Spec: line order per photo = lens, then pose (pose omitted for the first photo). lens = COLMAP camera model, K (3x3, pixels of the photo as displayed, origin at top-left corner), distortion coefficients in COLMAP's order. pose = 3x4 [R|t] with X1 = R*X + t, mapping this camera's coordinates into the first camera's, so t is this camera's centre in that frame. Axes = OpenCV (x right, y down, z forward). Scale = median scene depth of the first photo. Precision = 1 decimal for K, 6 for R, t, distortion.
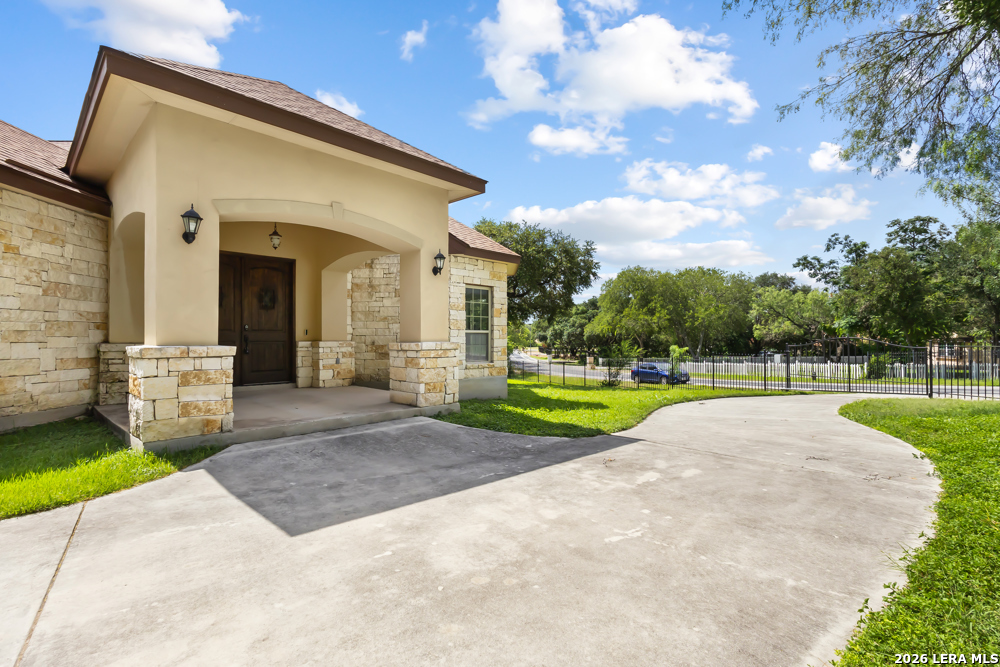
lens RADIAL K [[467.6, 0, 498.0], [0, 467.6, 340.2], [0, 0, 1]] dist [0.002391, -0.000972]
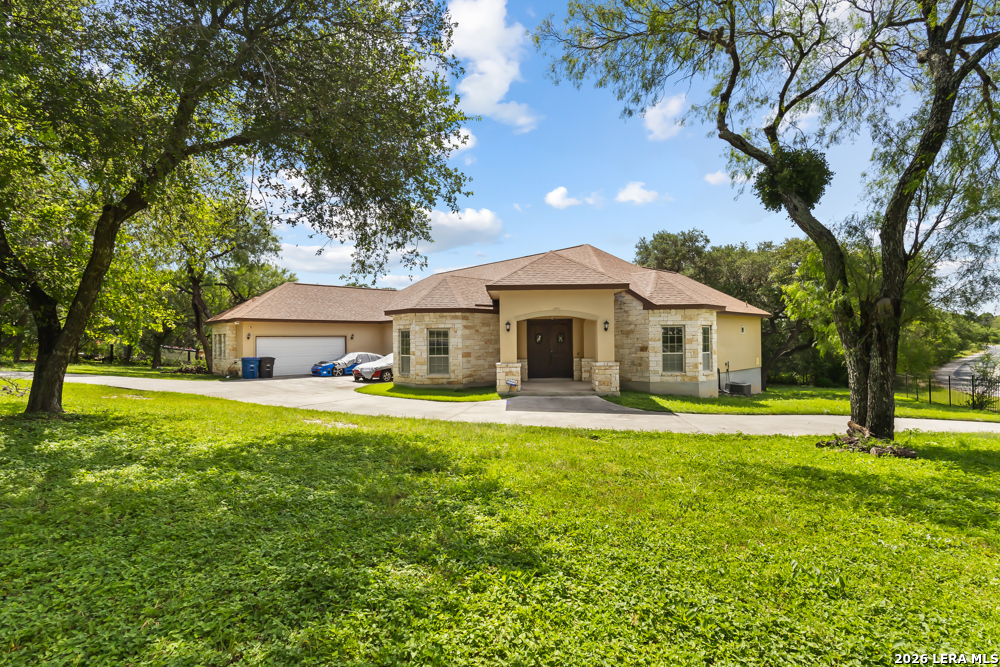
lens RADIAL K [[467.6, 0, 498.0], [0, 467.6, 340.2], [0, 0, 1]] dist [0.002391, -0.000972]
pose [[0.662694, -0.005253, -0.748872, 1.137959], [0.005751, 0.999982, -0.001925, -0.095504], [0.748868, -0.003031, 0.662712, -0.792797]]
